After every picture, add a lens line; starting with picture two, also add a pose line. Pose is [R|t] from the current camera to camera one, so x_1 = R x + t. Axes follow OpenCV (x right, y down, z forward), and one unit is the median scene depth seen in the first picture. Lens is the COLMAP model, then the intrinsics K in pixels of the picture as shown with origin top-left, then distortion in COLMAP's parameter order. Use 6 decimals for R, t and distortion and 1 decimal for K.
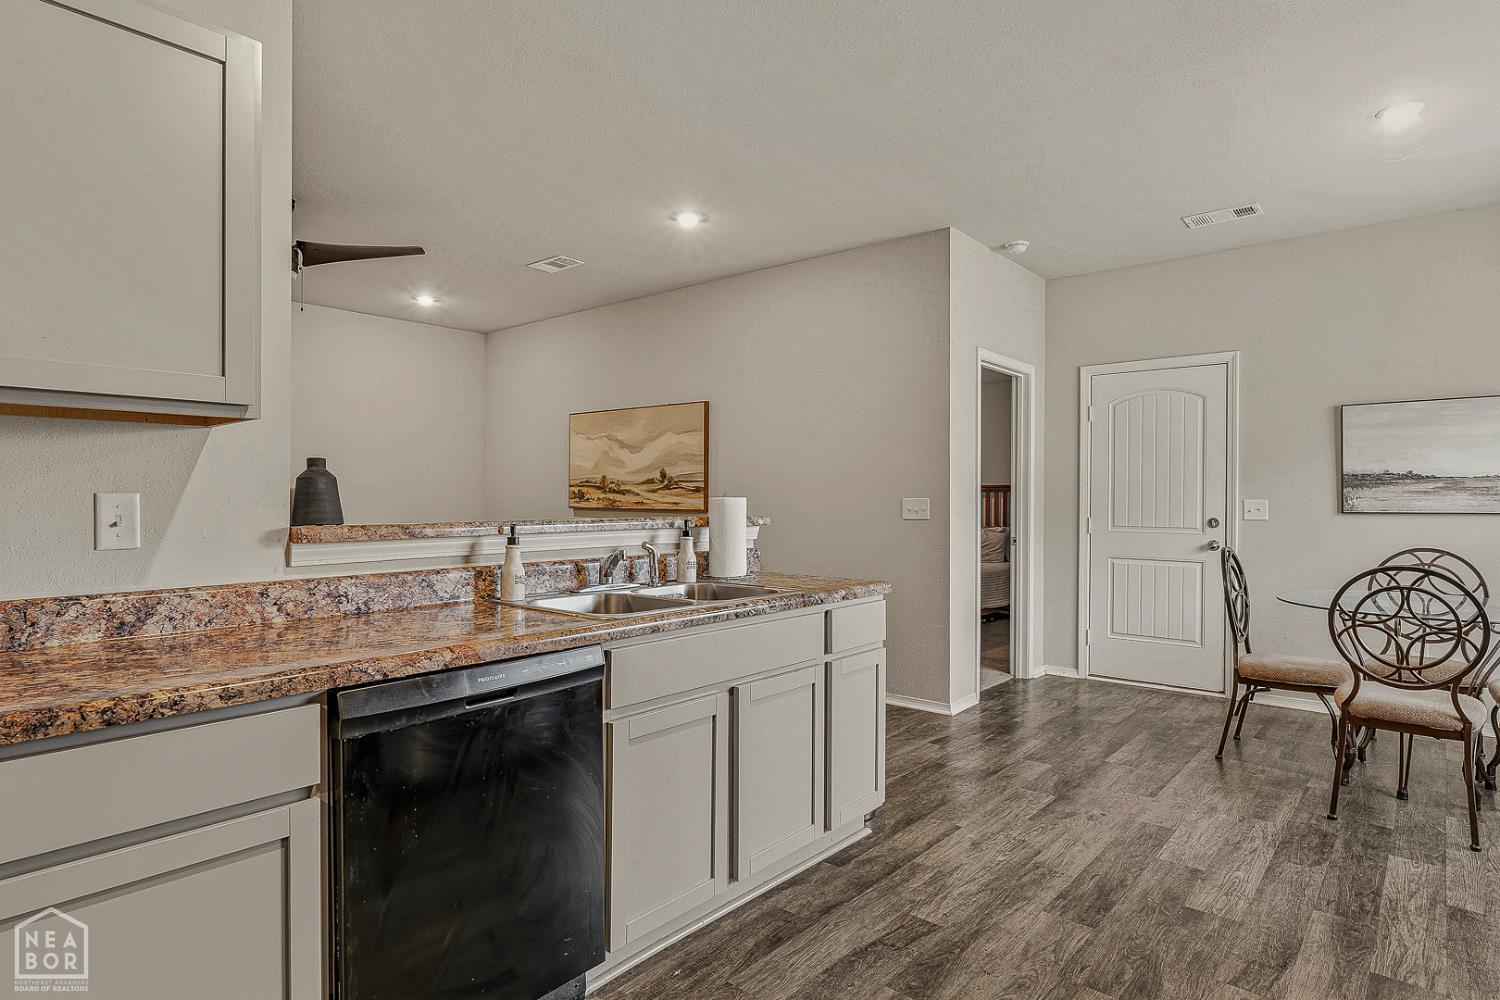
lens RADIAL K [[823.2, 0, 750.0], [0, 823.2, 500.0], [0, 0, 1]] dist [-0.003715, -0.000739]
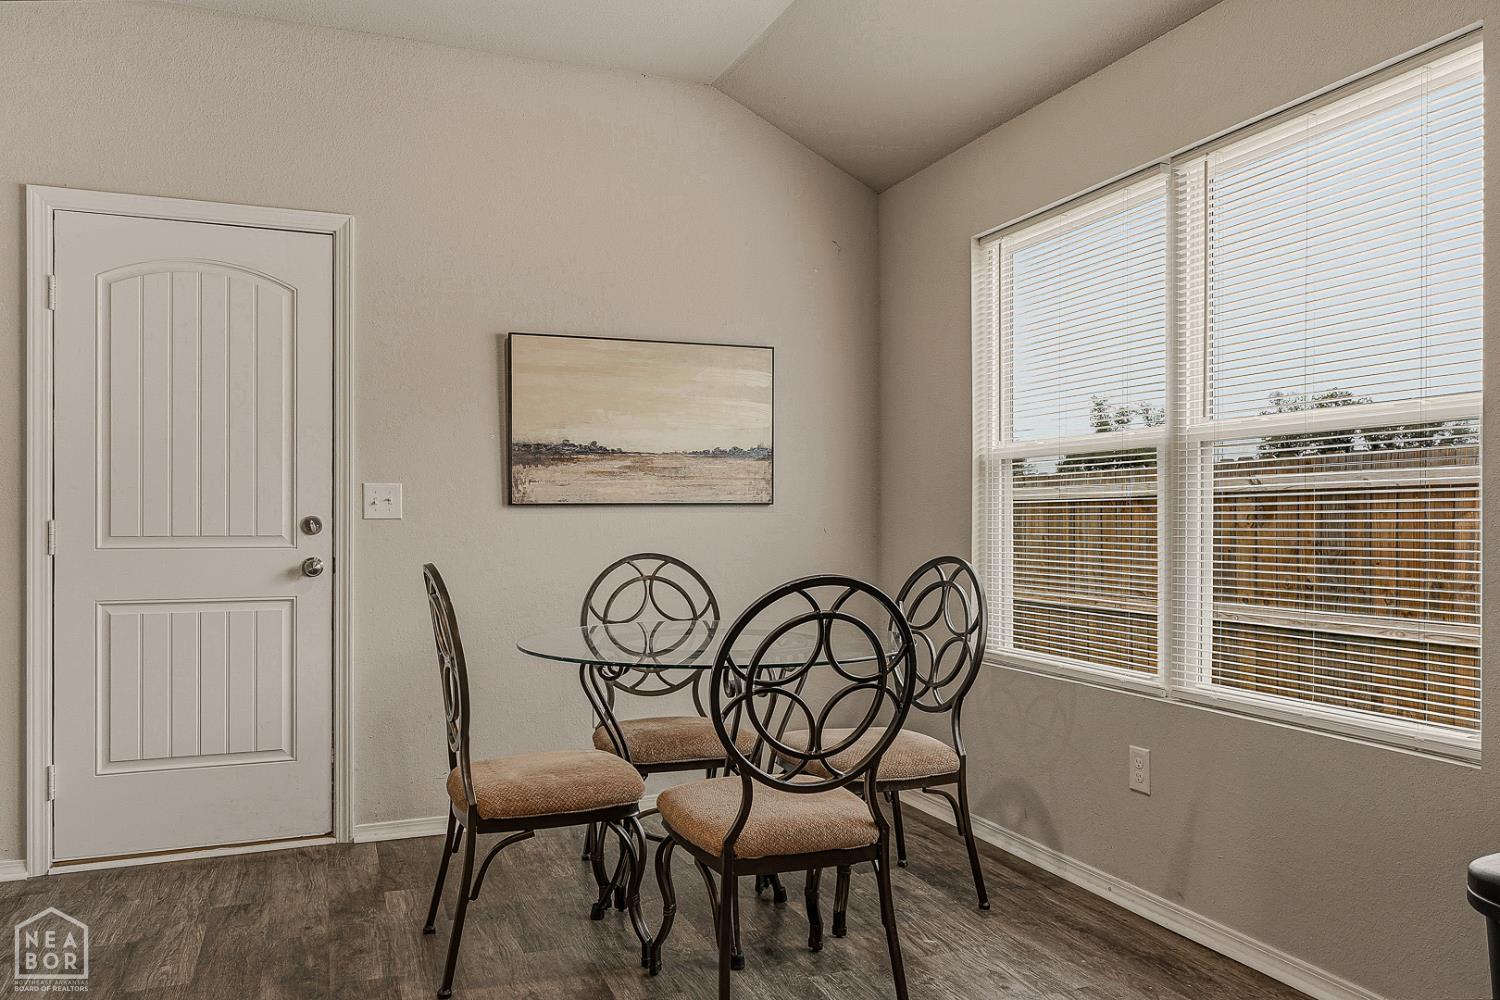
lens RADIAL K [[1079.9, 0, 754.7], [0, 1079.9, 522.1], [0, 0, 1]] dist [-0.002864, -0.004011]
pose [[0.462312, -0.007116, 0.886689, 0.078085], [0.004162, 0.999974, 0.005855, 0.025776], [-0.886708, 0.000983, 0.462330, 0.468112]]
